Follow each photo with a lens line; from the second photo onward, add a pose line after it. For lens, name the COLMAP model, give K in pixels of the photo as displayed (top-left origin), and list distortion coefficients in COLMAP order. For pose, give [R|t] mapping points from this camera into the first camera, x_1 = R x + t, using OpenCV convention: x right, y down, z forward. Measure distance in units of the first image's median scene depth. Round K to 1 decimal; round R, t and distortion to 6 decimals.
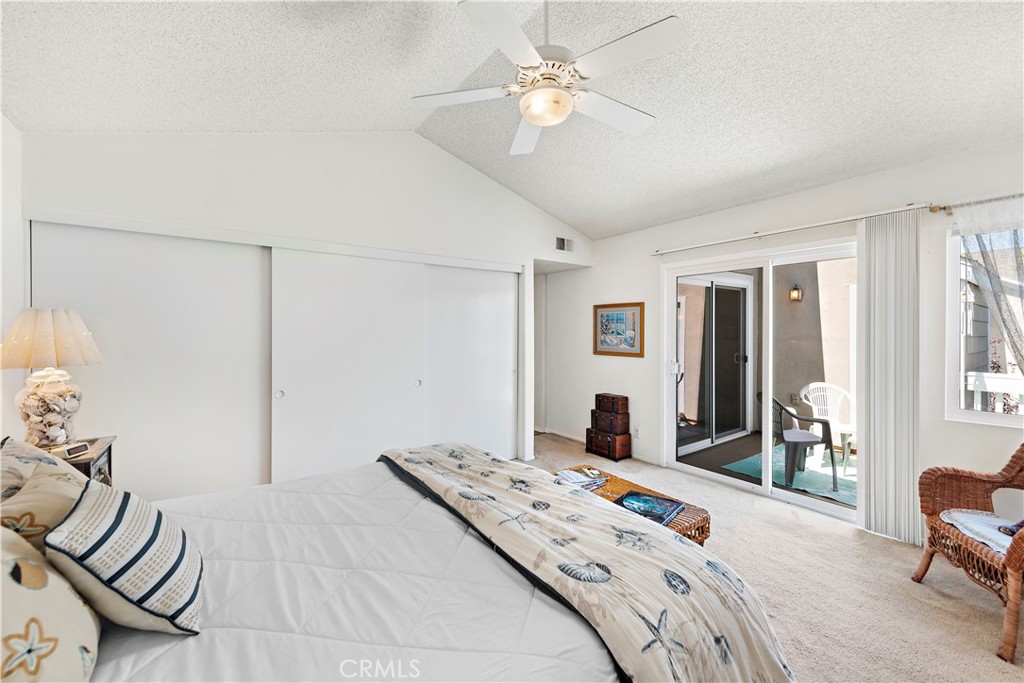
lens RADIAL K [[405.2, 0, 511.5], [0, 405.2, 336.0], [0, 0, 1]] dist [0.004355, 0.000086]
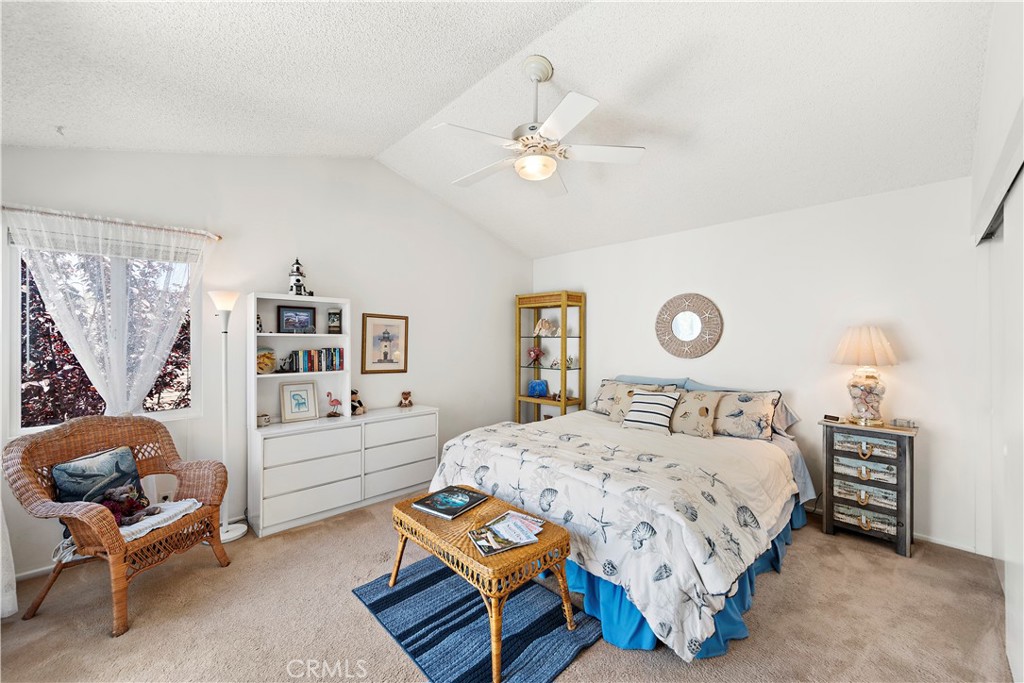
lens RADIAL K [[405.2, 0, 512.2], [0, 405.2, 340.0], [0, 0, 1]] dist [0.004355, 0.000086]
pose [[-0.990118, 0.001186, -0.140235, 0.310915], [0.000142, 0.999972, 0.007457, -0.025544], [0.140240, 0.007363, -0.990090, 2.072912]]
